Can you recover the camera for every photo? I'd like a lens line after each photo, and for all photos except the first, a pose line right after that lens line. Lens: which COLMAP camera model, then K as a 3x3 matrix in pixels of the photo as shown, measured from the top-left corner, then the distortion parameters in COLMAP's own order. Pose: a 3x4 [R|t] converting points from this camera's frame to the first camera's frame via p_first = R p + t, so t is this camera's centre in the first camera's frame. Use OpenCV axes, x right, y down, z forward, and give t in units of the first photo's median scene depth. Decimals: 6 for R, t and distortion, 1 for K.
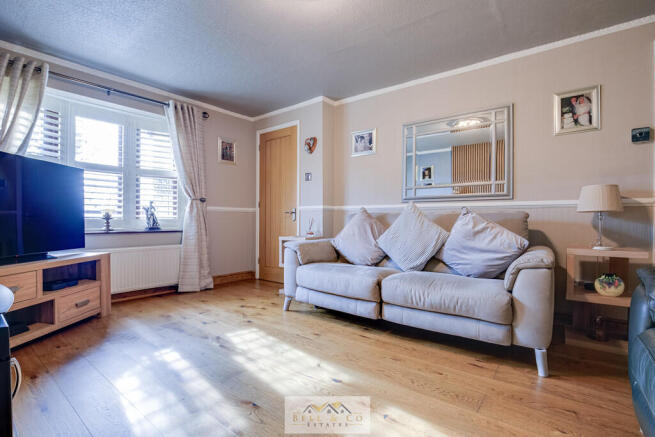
lens RADIAL K [[312.1, 0, 327.5], [0, 312.1, 218.5], [0, 0, 1]] dist [-0.030145, -0.000022]
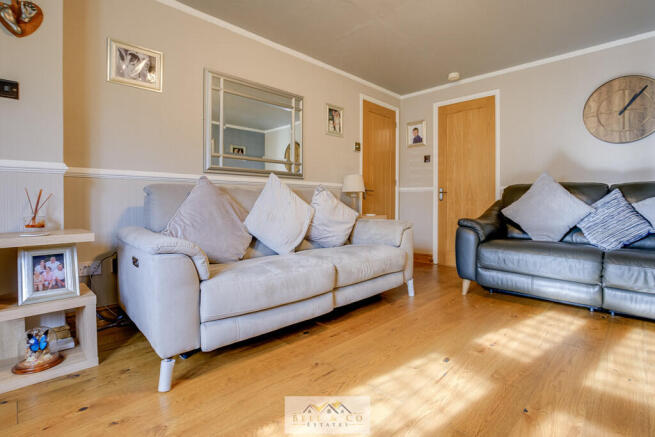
lens RADIAL K [[329.1, 0, 329.5], [0, 329.1, 199.9], [0, 0, 1]] dist [-0.001983, -0.000126]
pose [[0.111357, -0.002975, 0.993776, -0.636642], [-0.006840, 0.999970, 0.003760, 0.010246], [-0.993757, -0.007216, 0.111333, 0.764739]]
